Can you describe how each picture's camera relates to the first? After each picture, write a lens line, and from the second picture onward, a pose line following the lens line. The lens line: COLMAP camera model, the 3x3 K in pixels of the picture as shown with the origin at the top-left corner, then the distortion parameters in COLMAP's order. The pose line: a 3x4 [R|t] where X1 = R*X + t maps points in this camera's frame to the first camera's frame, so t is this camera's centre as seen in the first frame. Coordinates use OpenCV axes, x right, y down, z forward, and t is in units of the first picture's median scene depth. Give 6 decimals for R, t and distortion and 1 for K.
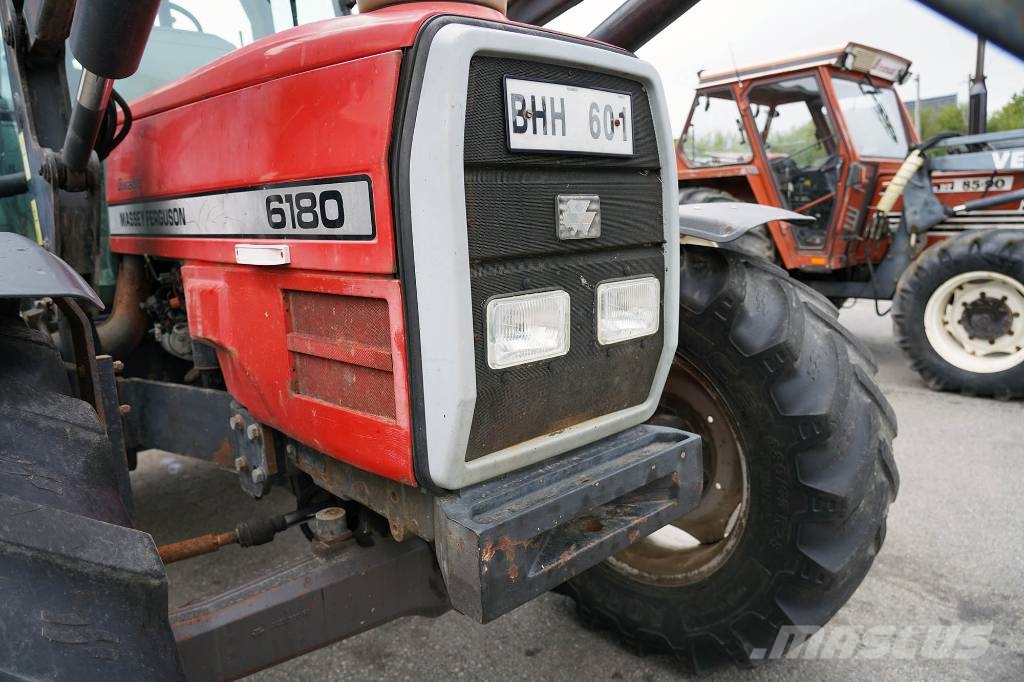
lens RADIAL K [[688.7, 0, 512.8], [0, 688.7, 348.7], [0, 0, 1]] dist [-0.039420, 0.031930]
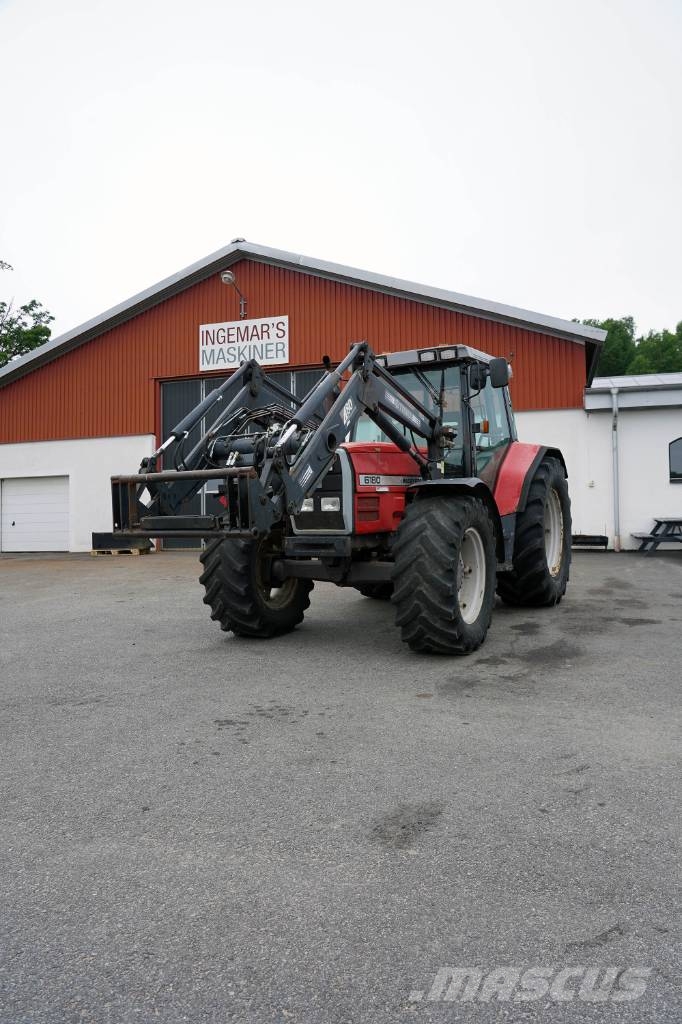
lens RADIAL K [[688.7, 0, 347.4], [0, 688.7, 515.1], [0, 0, 1]] dist [-0.039420, 0.031930]
pose [[0.311332, 0.044191, -0.949273, 4.438322], [-0.172925, 0.984875, -0.010866, 0.040748], [0.934435, 0.167536, 0.314265, -0.285107]]
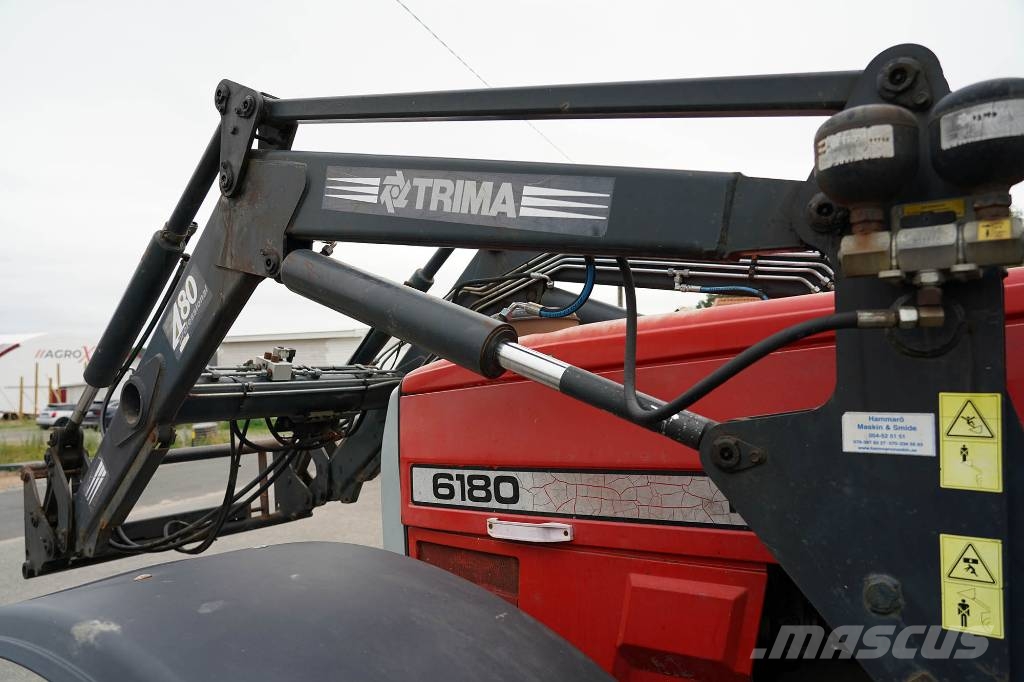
lens RADIAL K [[688.7, 0, 512.8], [0, 688.7, 348.7], [0, 0, 1]] dist [-0.039420, 0.031930]
pose [[-0.976377, 0.080032, -0.200708, 0.250207], [0.050788, 0.987856, 0.146838, -0.694834], [0.210022, 0.133175, -0.968584, 2.462751]]
